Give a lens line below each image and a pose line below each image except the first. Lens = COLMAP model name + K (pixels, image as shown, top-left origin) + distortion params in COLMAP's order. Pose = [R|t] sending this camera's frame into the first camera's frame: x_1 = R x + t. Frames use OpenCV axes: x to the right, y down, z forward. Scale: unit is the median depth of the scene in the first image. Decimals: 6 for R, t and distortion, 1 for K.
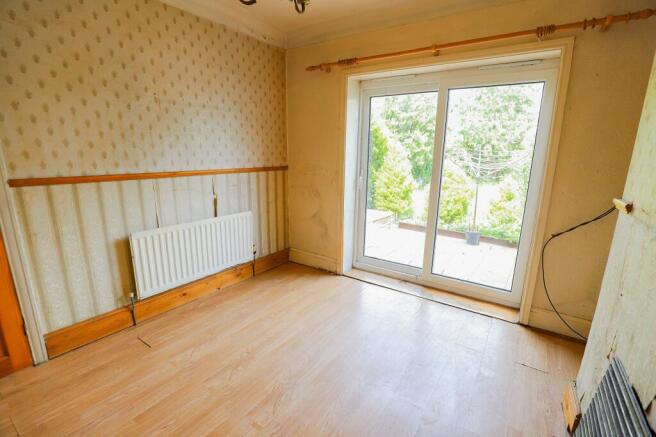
lens RADIAL K [[312.3, 0, 328.0], [0, 312.3, 218.5], [0, 0, 1]] dist [-0.000908, -0.000008]
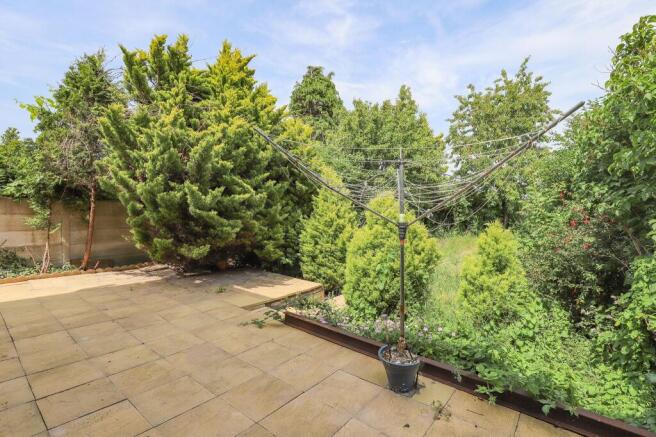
lens RADIAL K [[312.3, 0, 328.0], [0, 312.3, 218.5], [0, 0, 1]] dist [-0.000908, -0.000008]
pose [[0.998241, -0.007349, -0.058824, 0.253679], [-0.002216, 0.986967, -0.160908, -0.045723], [0.059240, 0.160755, 0.985215, 0.362340]]
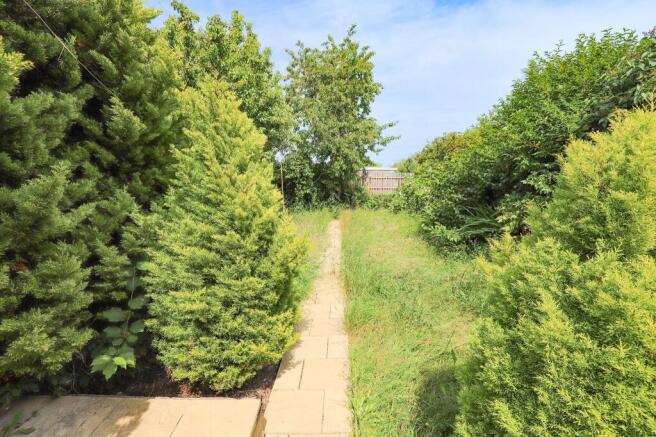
lens RADIAL K [[295.7, 0, 327.2], [0, 295.7, 220.7], [0, 0, 1]] dist [-0.030241, 0.000132]
pose [[0.810495, -0.109745, 0.575373, 0.143407], [0.144786, 0.989345, -0.015248, -0.127168], [-0.567569, 0.095664, 0.817749, 0.774017]]
